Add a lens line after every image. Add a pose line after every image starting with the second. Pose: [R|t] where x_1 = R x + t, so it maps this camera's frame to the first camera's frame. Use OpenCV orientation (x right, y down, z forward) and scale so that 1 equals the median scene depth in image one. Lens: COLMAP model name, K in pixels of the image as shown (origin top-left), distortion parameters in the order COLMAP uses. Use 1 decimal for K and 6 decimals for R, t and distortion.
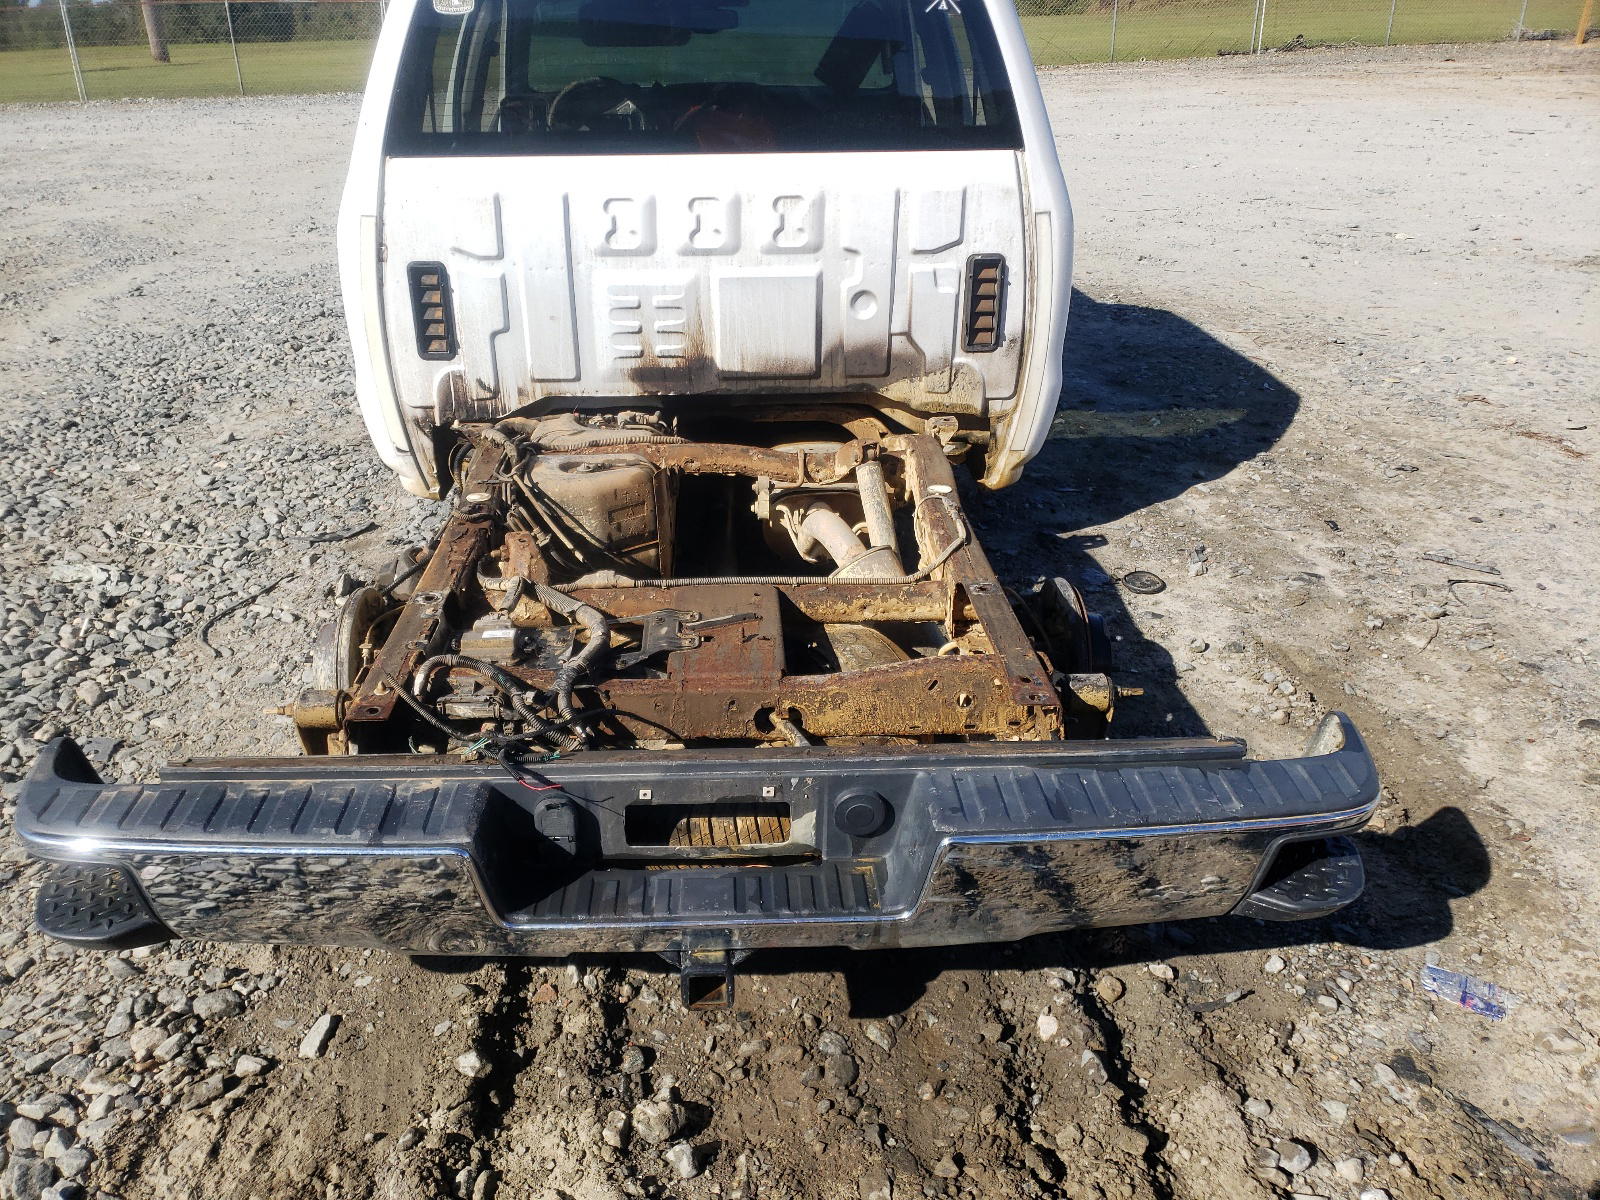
lens RADIAL K [[1220.5, 0, 796.8], [0, 1220.5, 589.9], [0, 0, 1]] dist [-0.001265, -0.008434]
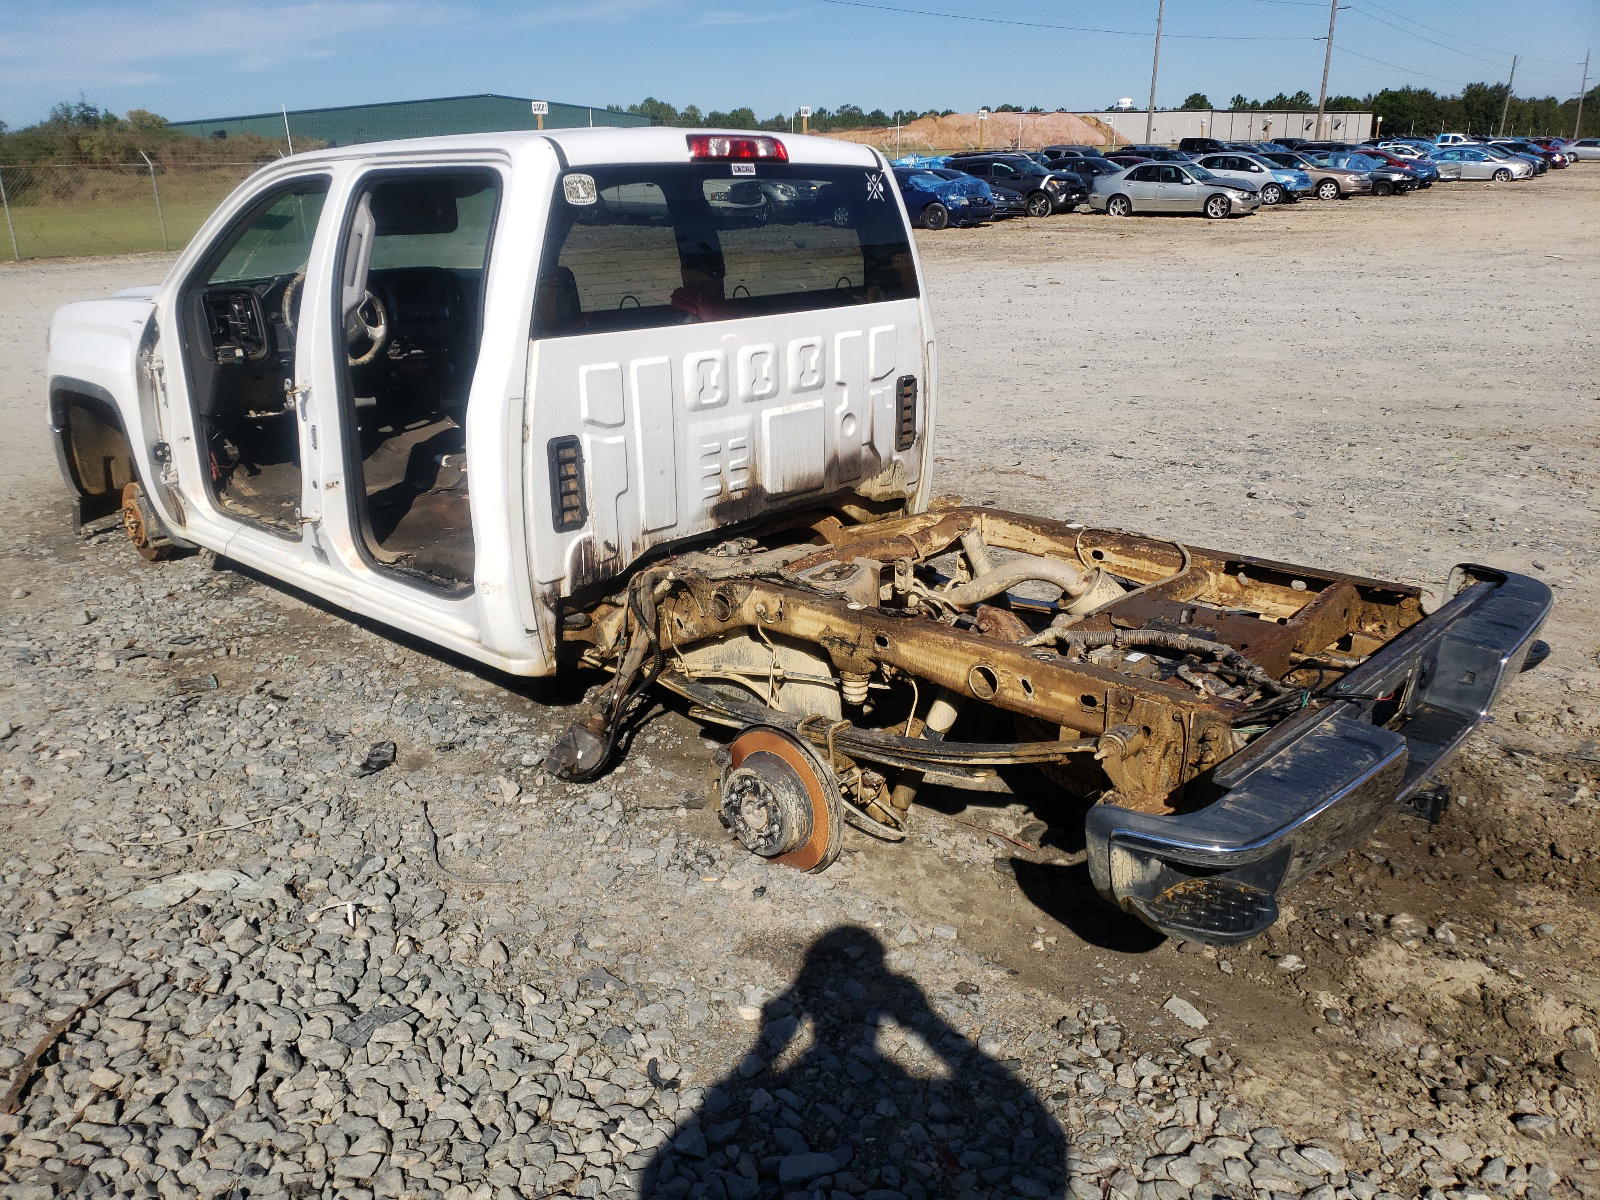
lens RADIAL K [[1220.5, 0, 800.9], [0, 1220.5, 609.7], [0, 0, 1]] dist [-0.001265, -0.008434]
pose [[0.684716, -0.228743, 0.691983, -0.889126], [0.305755, 0.952032, 0.012161, -0.079814], [-0.661572, 0.203251, 0.721811, 0.153147]]
